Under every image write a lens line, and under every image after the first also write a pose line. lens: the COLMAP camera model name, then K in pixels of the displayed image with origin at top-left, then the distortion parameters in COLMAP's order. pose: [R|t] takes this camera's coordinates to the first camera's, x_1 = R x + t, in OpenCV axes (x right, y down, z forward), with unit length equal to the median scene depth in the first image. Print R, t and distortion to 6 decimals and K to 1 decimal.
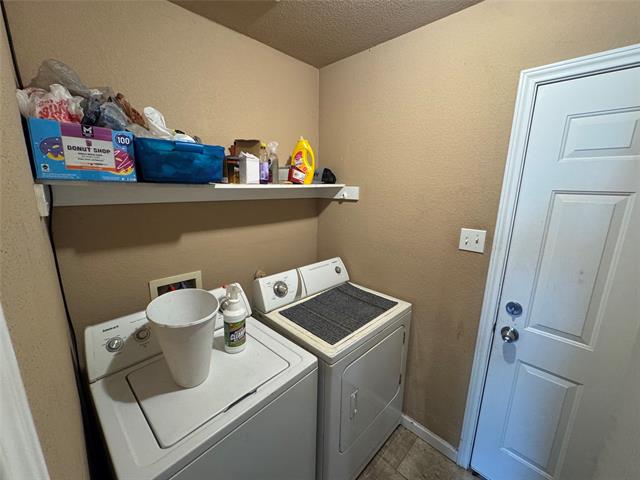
lens RADIAL K [[257.5, 0, 317.9], [0, 257.5, 243.5], [0, 0, 1]] dist [-0.012897, 0.001498]
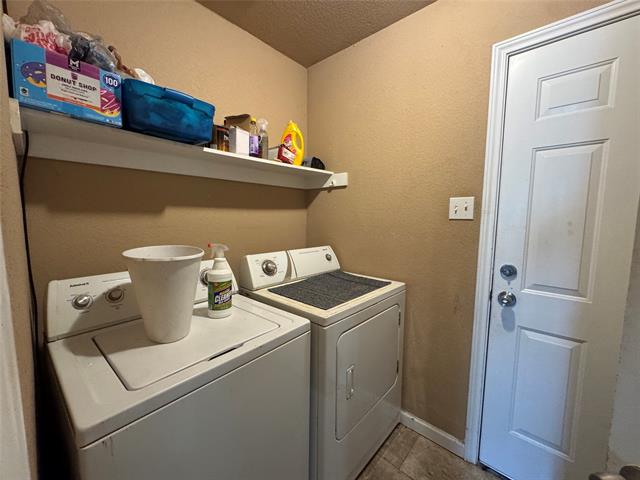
lens RADIAL K [[257.5, 0, 318.4], [0, 257.5, 239.8], [0, 0, 1]] dist [-0.012897, 0.001498]
pose [[0.998698, -0.010604, 0.049900, -0.013557], [0.016418, 0.992926, -0.117596, 0.243554], [-0.048300, 0.118262, 0.991807, 0.043226]]
